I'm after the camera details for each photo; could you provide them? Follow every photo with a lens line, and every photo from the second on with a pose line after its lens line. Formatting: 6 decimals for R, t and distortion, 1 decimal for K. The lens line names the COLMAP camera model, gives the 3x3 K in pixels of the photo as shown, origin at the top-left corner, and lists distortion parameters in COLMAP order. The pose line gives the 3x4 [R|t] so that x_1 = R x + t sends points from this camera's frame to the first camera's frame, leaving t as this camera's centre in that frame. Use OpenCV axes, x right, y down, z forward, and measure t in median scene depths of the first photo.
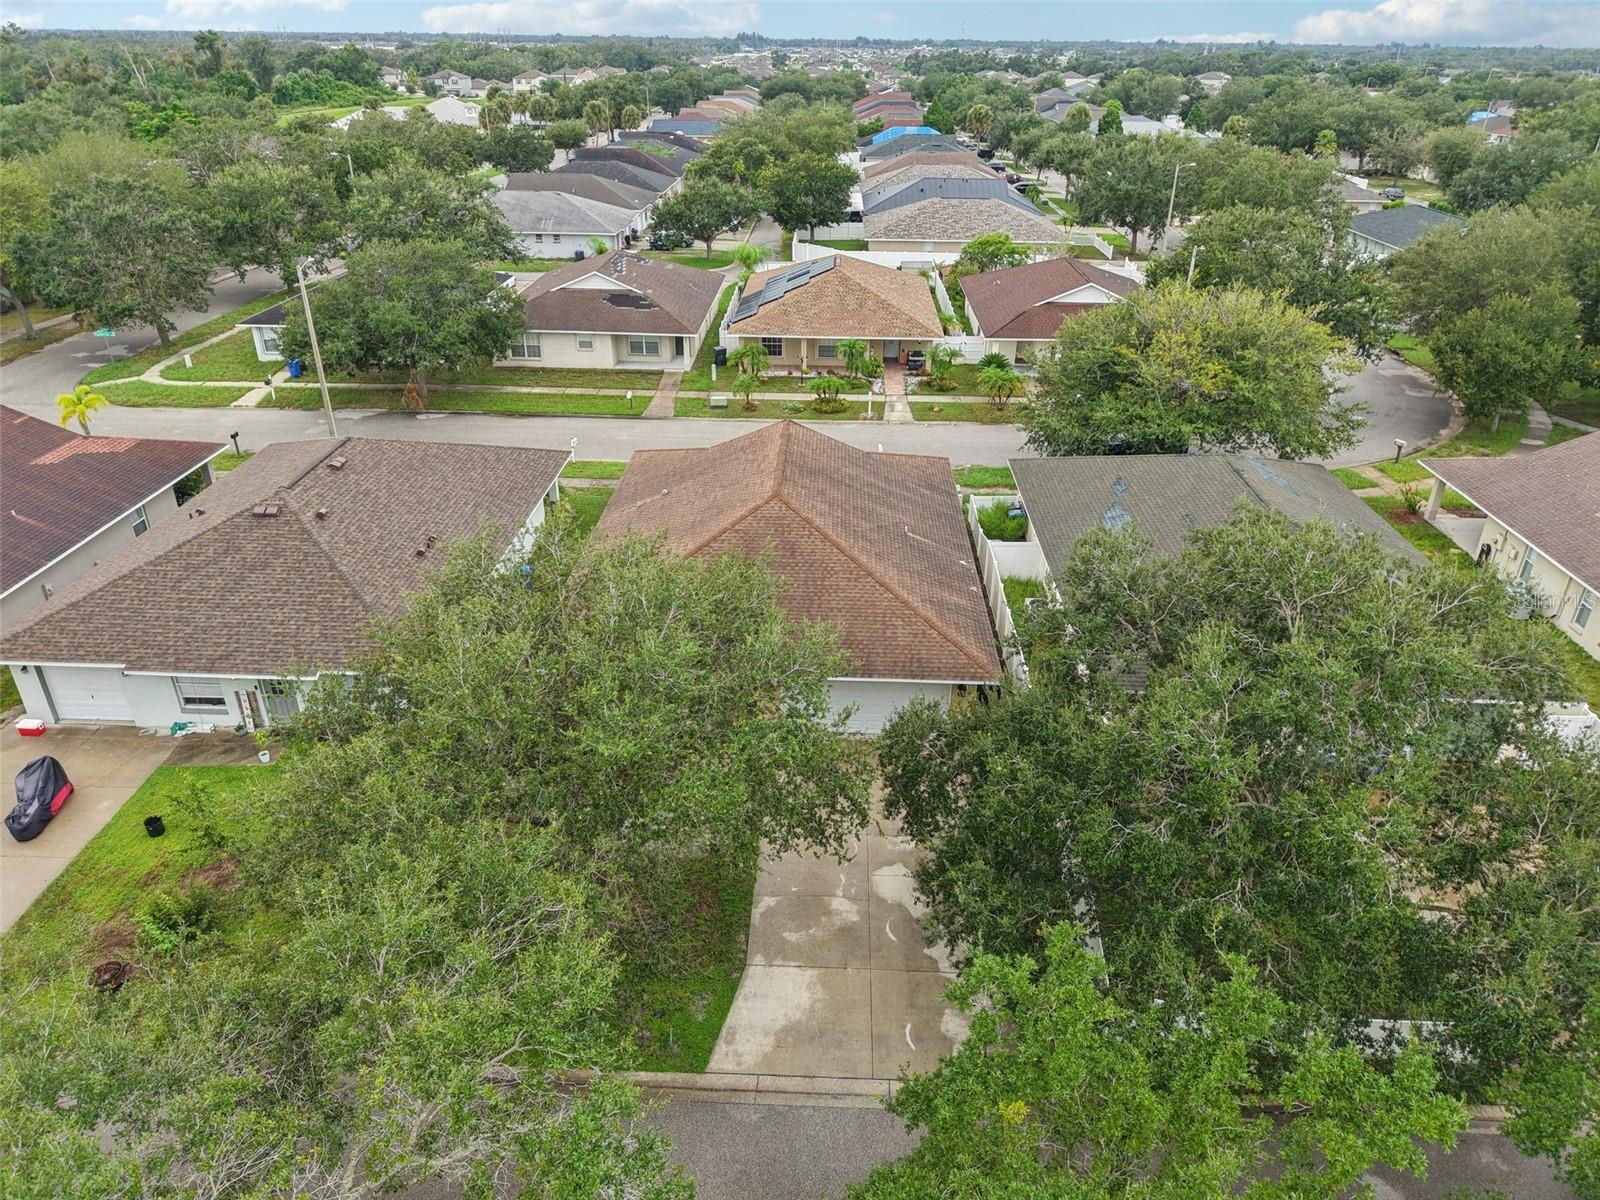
lens RADIAL K [[1077.7, 0, 800.0], [0, 1077.7, 600.0], [0, 0, 1]] dist [0.002098, 0.000094]
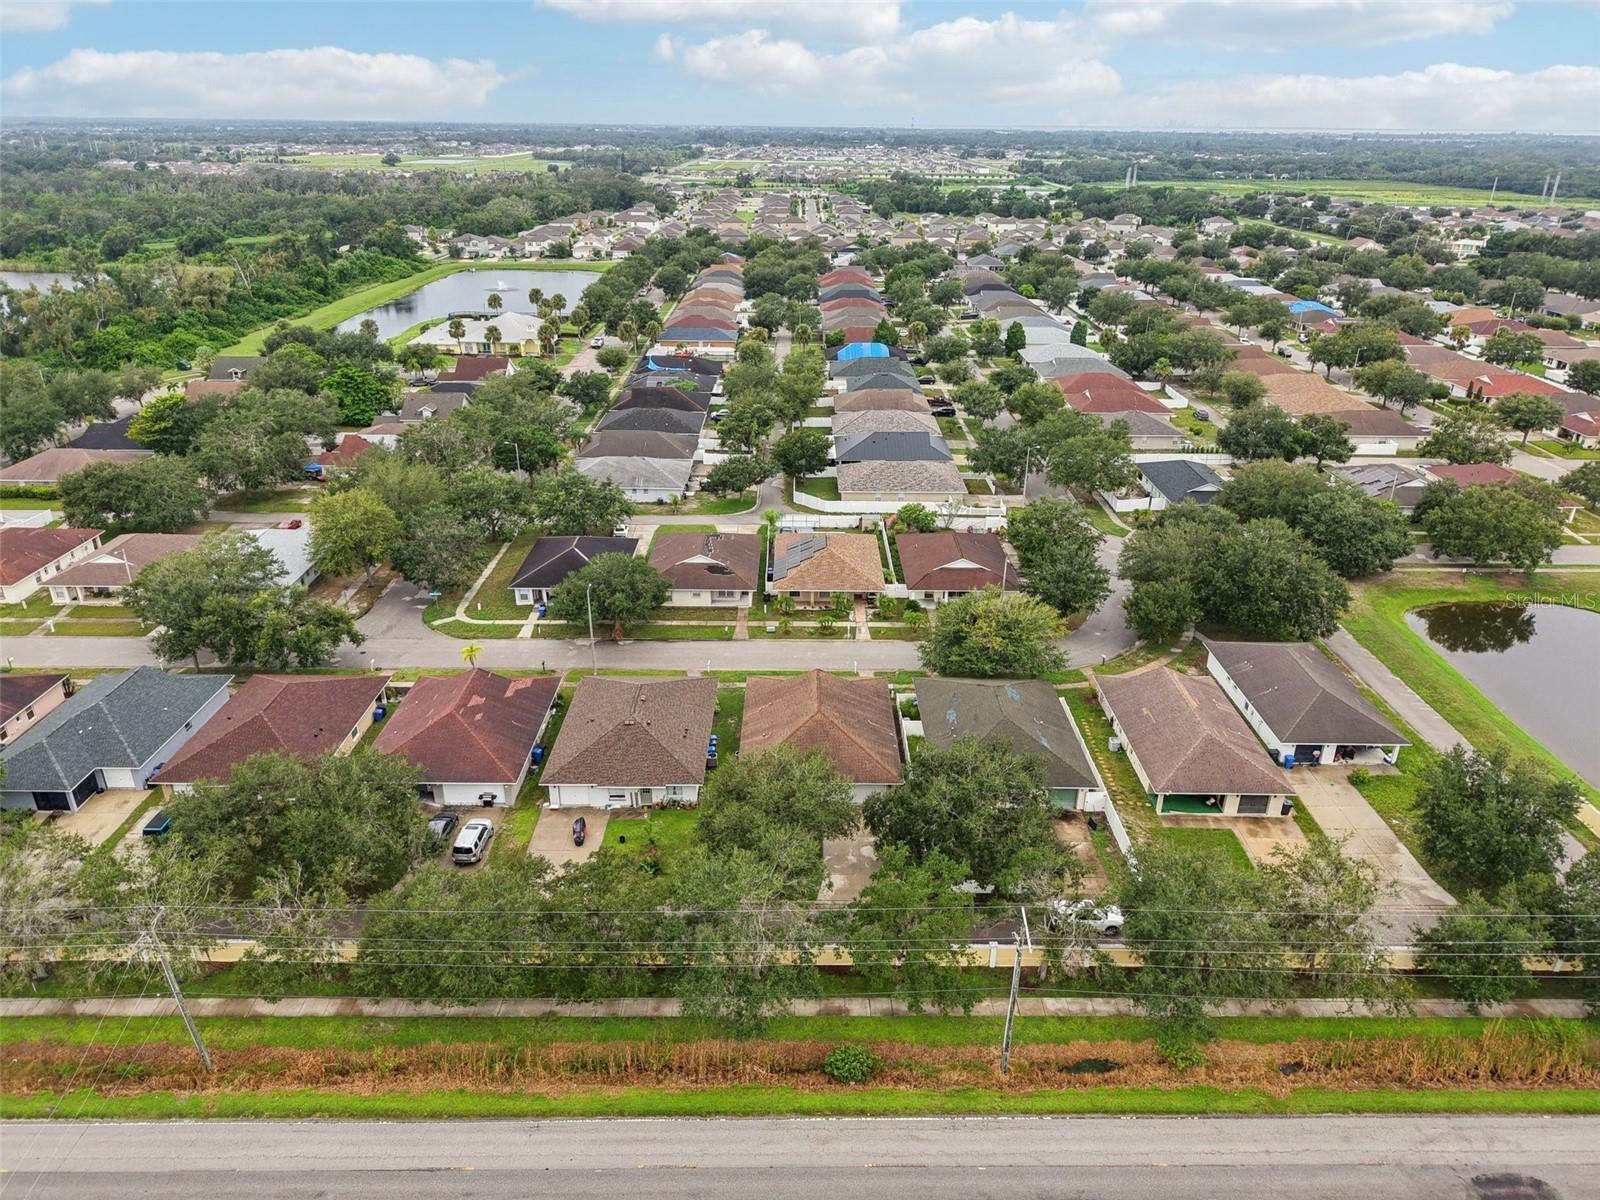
lens RADIAL K [[1070.7, 0, 801.0], [0, 1070.7, 566.7], [0, 0, 1]] dist [0.101643, -0.225704]
pose [[0.999290, -0.015313, 0.034432, -0.085596], [0.018456, 0.995506, -0.092878, -0.116175], [-0.032855, 0.093448, 0.995082, -0.929873]]
